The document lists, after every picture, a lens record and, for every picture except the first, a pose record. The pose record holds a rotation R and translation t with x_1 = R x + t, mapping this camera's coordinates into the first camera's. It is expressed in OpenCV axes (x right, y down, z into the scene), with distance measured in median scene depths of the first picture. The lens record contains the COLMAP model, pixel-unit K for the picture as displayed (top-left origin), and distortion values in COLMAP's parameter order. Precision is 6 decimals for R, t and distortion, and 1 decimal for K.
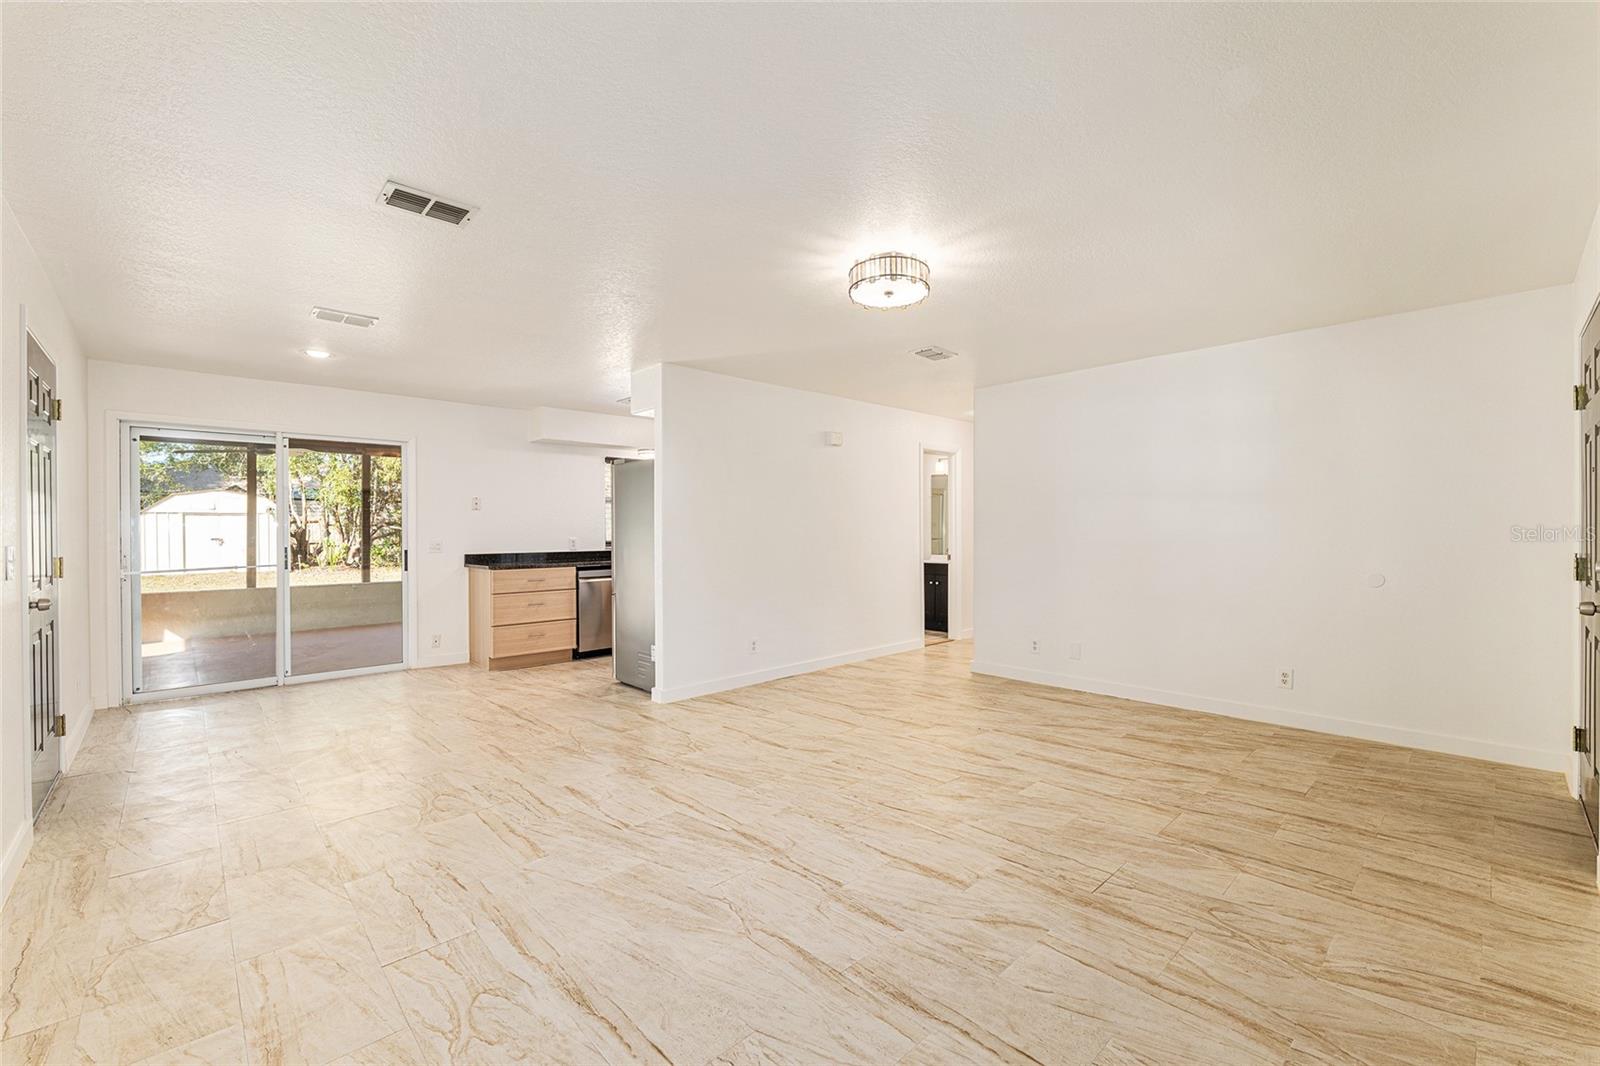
lens RADIAL K [[661.5, 0, 789.8], [0, 661.5, 533.1], [0, 0, 1]] dist [-0.011672, 0.000239]
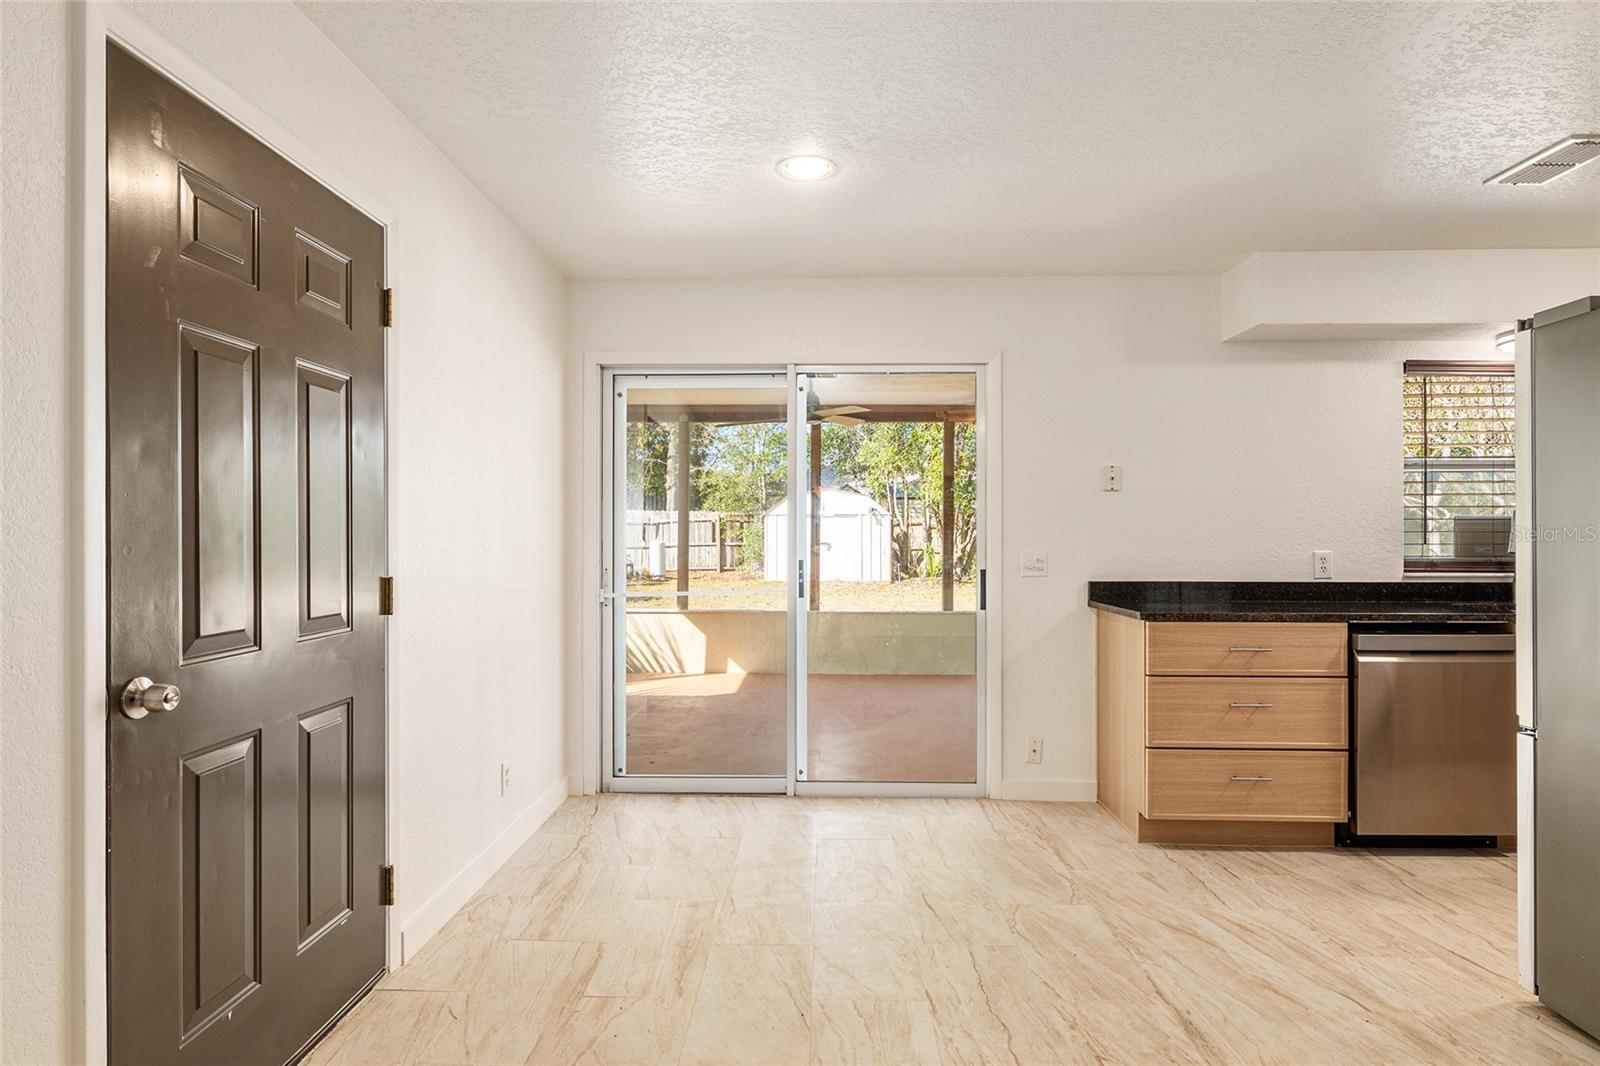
lens RADIAL K [[863.4, 0, 800.0], [0, 863.4, 533.0], [0, 0, 1]] dist [-0.000443, -0.000153]
pose [[0.713214, 0.001886, -0.700944, -0.338529], [-0.007157, 0.999964, -0.004591, 0.000224], [0.700910, 0.008291, 0.713202, 0.675135]]
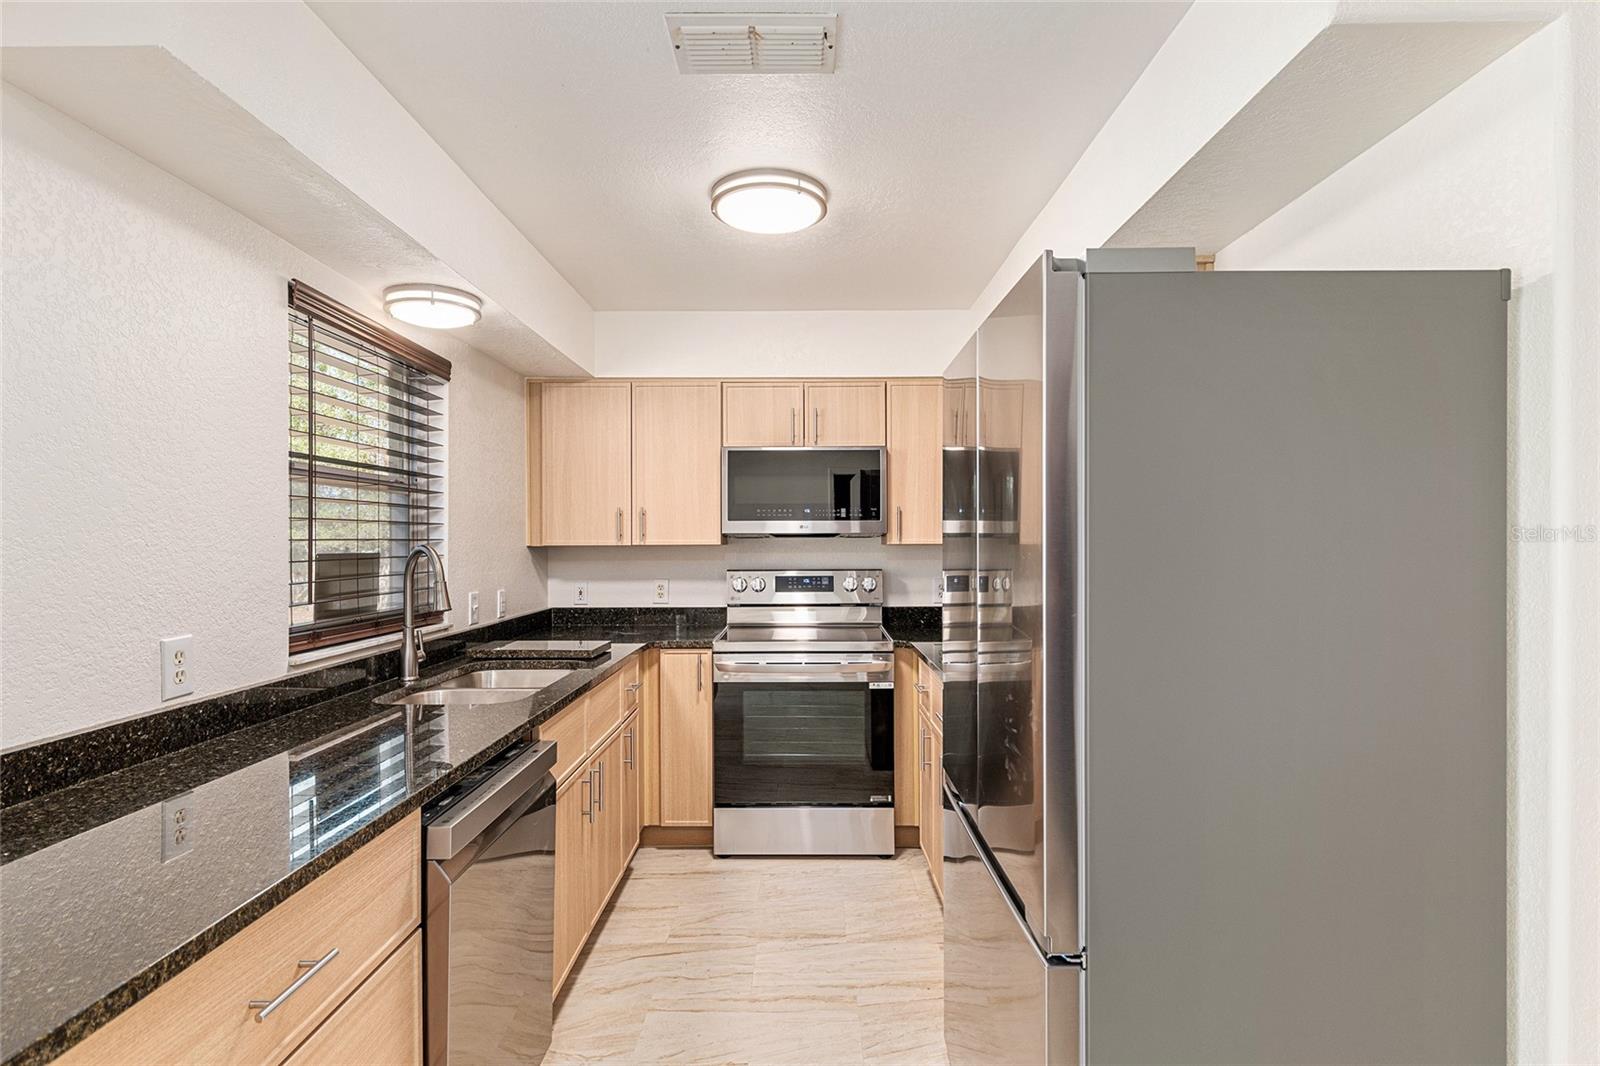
lens RADIAL K [[811.5, 0, 800.5], [0, 811.5, 539.5], [0, 0, 1]] dist [-0.000063, 0.001092]
pose [[0.677827, 0.002195, 0.735218, -0.749409], [0.003272, 0.999977, -0.006002, -0.041243], [-0.735214, 0.006475, 0.677804, 1.355125]]
